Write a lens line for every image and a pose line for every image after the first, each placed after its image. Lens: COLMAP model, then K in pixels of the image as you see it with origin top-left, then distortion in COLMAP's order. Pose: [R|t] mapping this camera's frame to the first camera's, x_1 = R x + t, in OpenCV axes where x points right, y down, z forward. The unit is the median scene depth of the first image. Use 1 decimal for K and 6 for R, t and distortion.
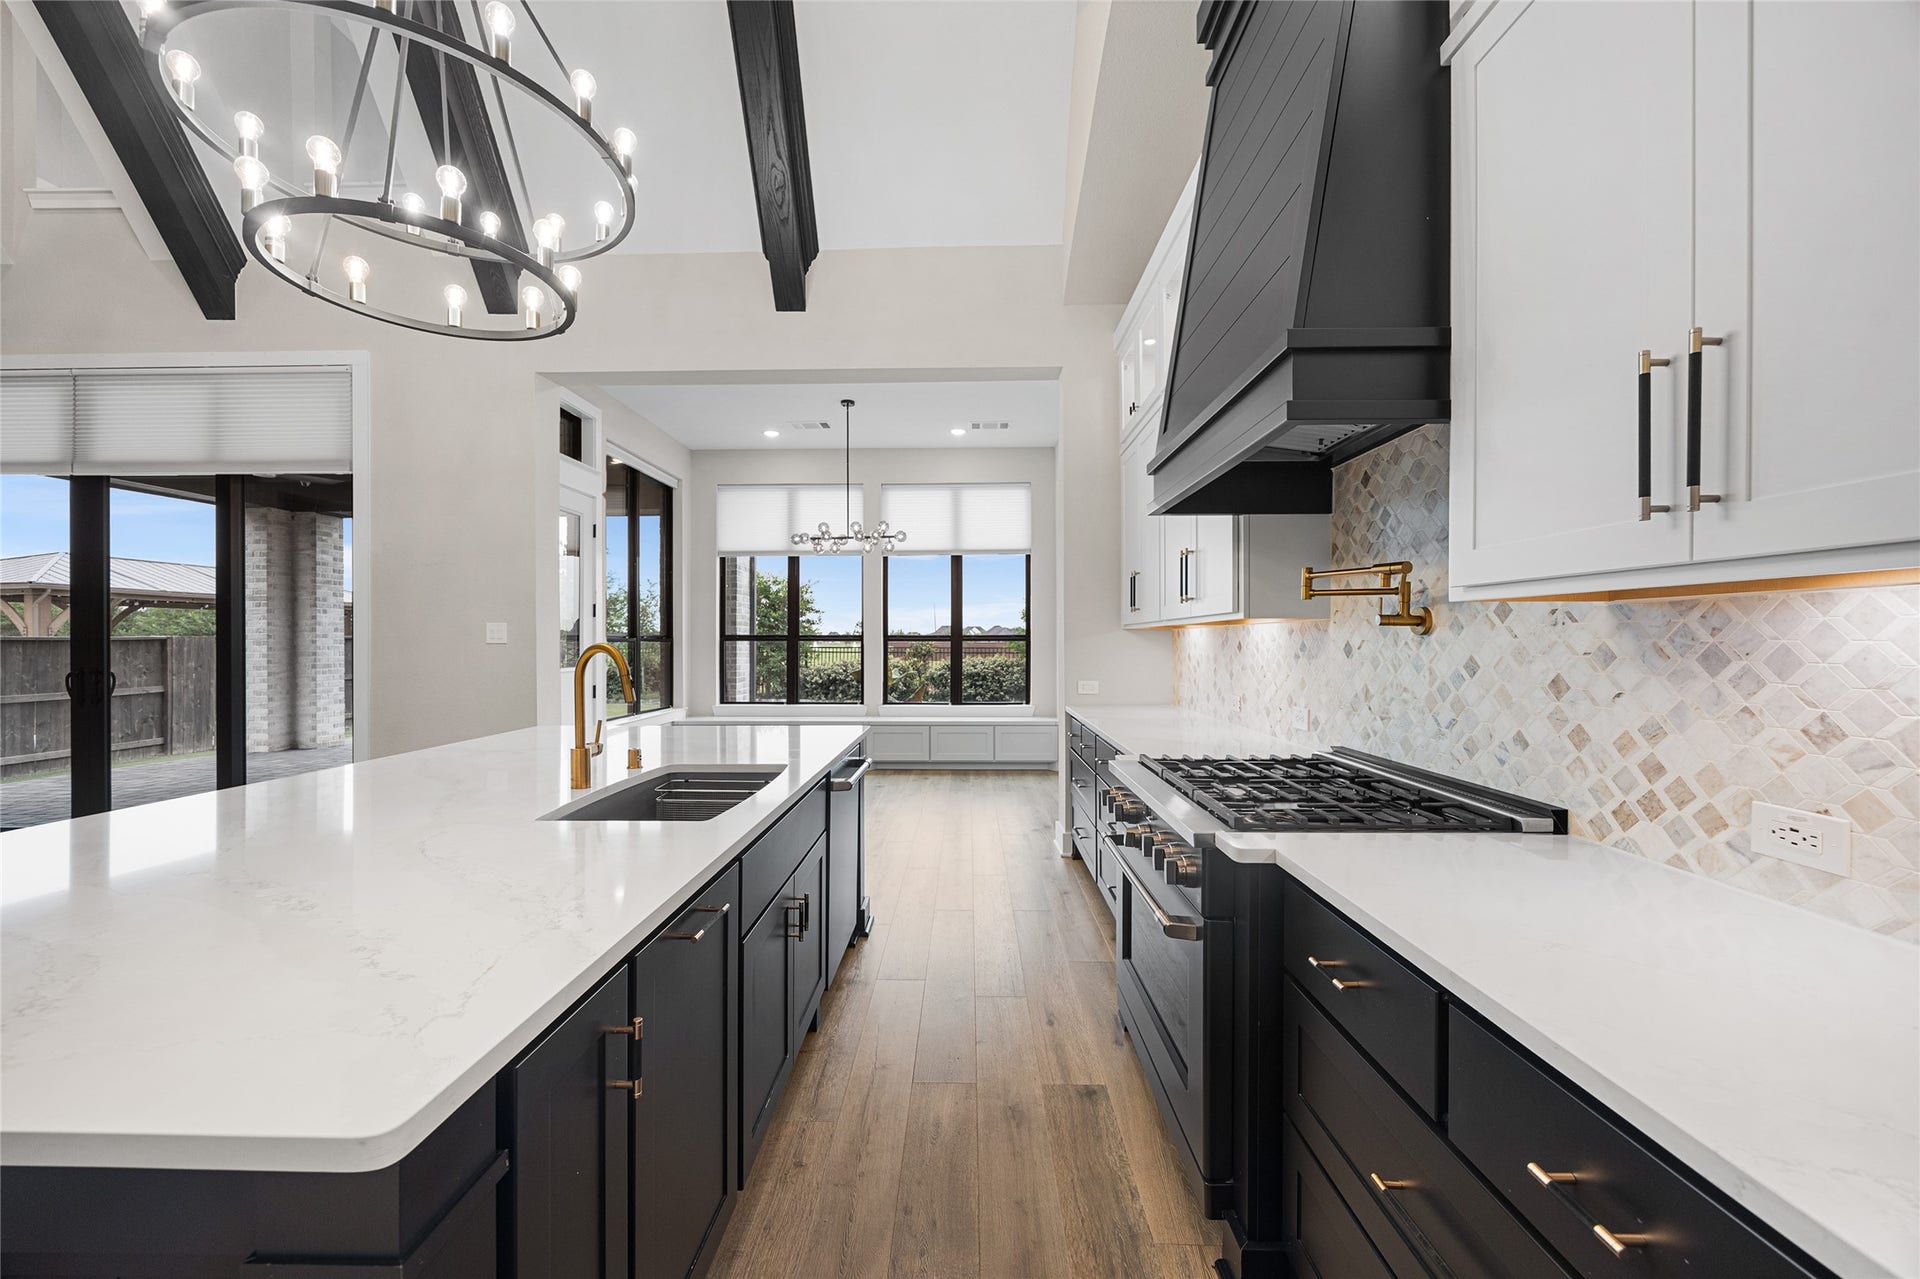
lens RADIAL K [[735.2, 0, 955.4], [0, 735.2, 642.1], [0, 0, 1]] dist [-0.007571, -0.000244]
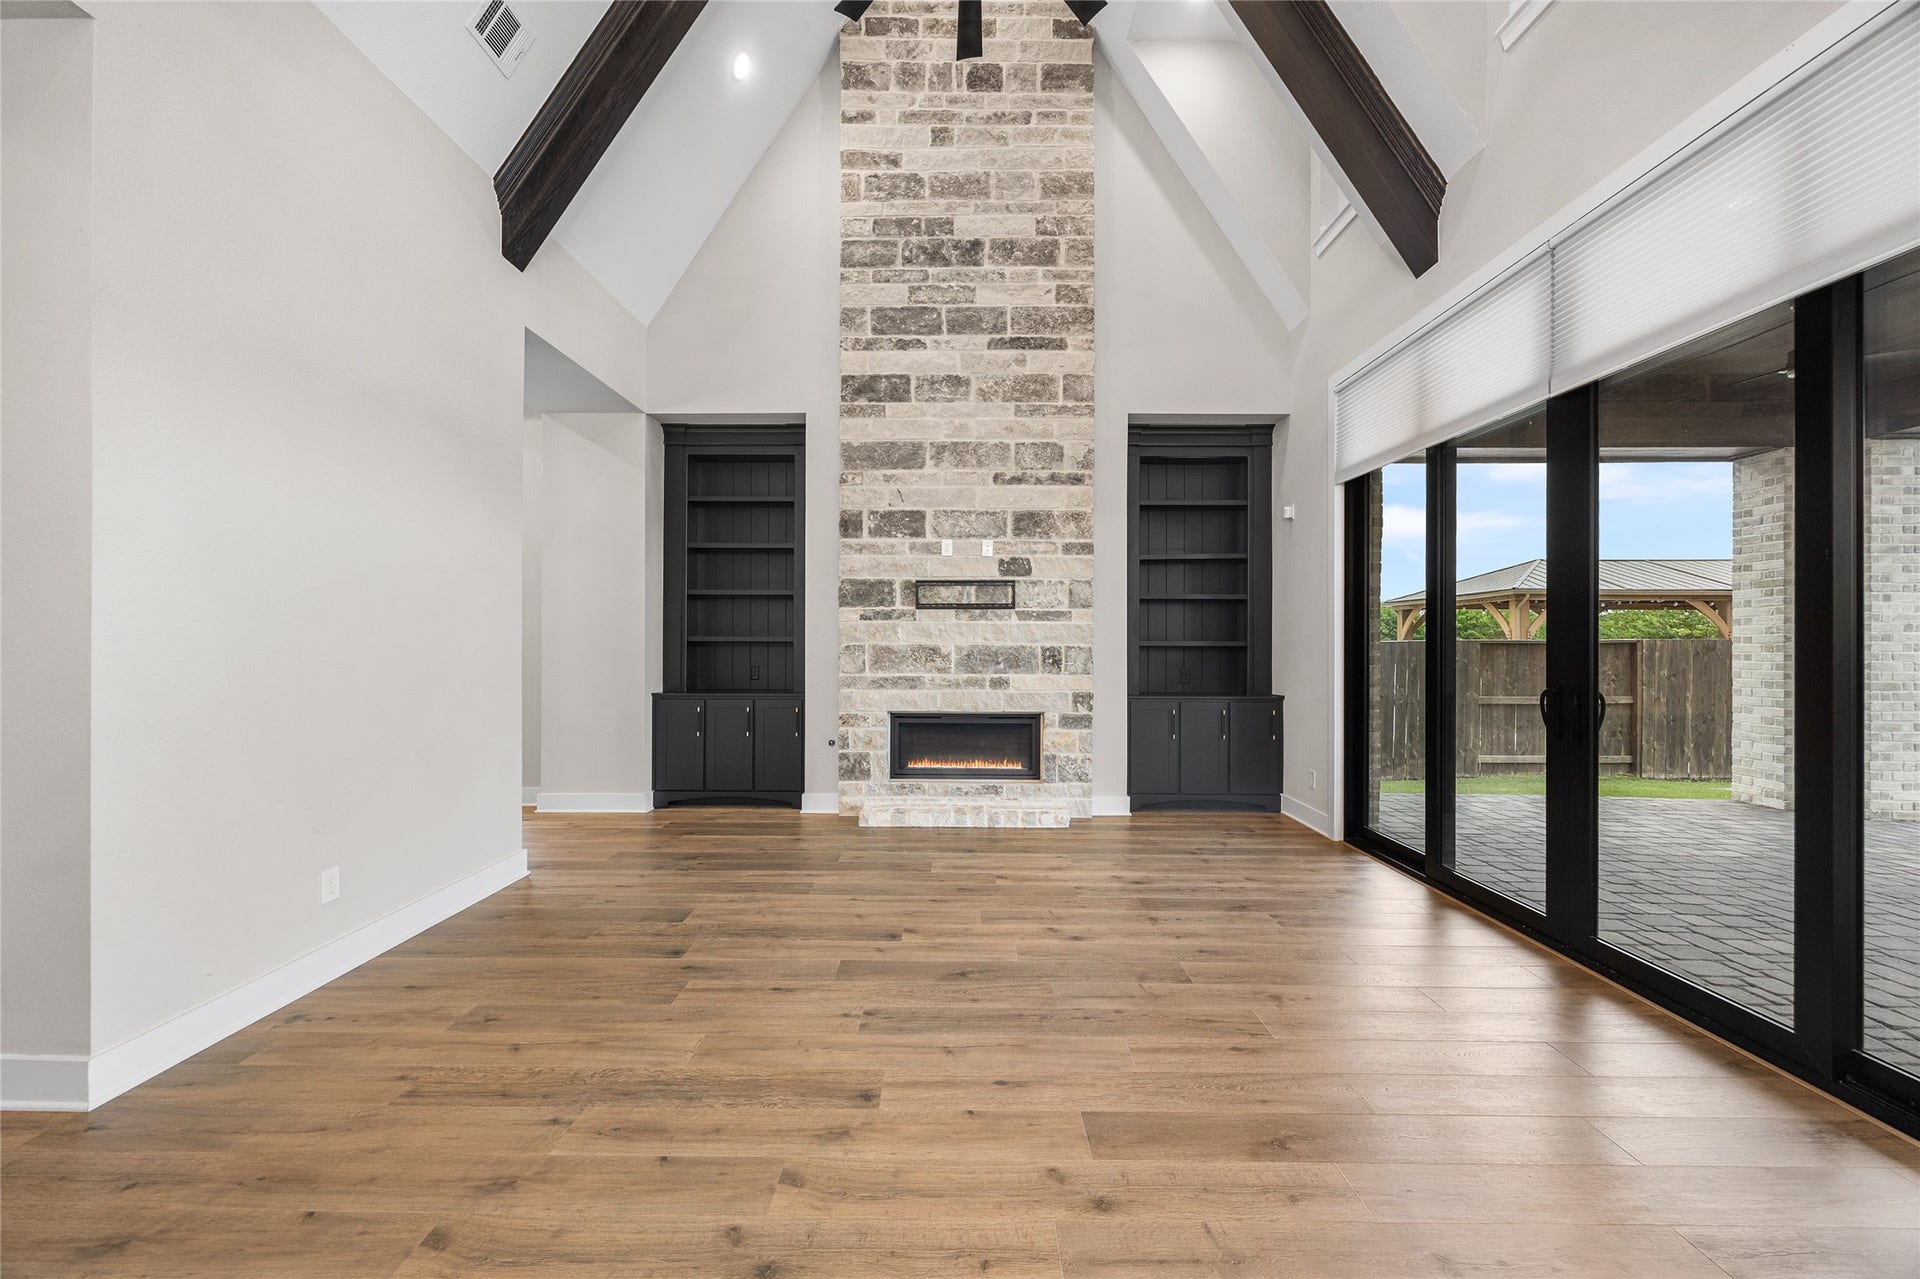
lens RADIAL K [[735.2, 0, 957.4], [0, 735.2, 642.3], [0, 0, 1]] dist [-0.007571, -0.000244]
pose [[0.011442, 0.000493, -0.999934, -0.242028], [-0.005777, 0.999983, 0.000427, -0.000303], [0.999918, 0.005771, 0.011445, 0.197375]]
